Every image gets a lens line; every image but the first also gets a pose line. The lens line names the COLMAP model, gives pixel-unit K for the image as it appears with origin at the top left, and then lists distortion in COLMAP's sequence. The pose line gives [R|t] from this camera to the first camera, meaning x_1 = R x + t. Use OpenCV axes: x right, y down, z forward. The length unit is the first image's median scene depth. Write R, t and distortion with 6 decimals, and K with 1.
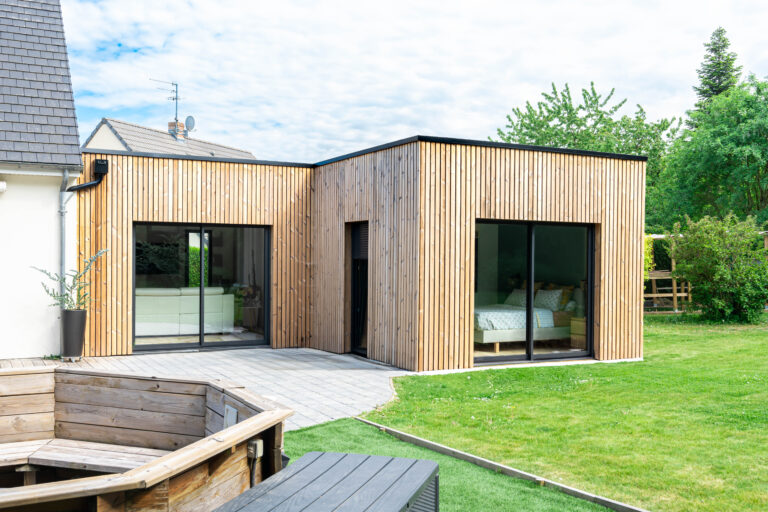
lens RADIAL K [[760.2, 0, 384.0], [0, 760.2, 256.0], [0, 0, 1]] dist [0.001470, 0.003966]
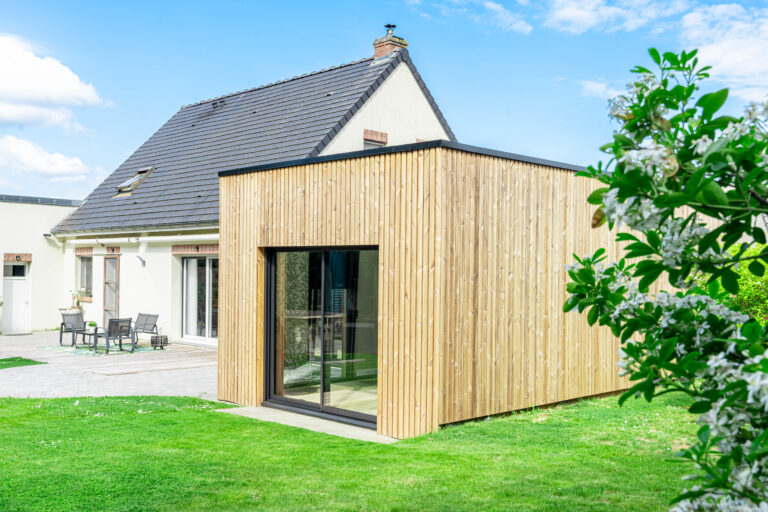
lens RADIAL K [[781.7, 0, 384.8], [0, 781.7, 268.4], [0, 0, 1]] dist [0.000901, 0.001318]
pose [[0.304941, -0.007814, -0.952339, 1.002693], [-0.008662, 0.999902, -0.010978, -0.012355], [0.952332, 0.011597, 0.304844, 0.773938]]
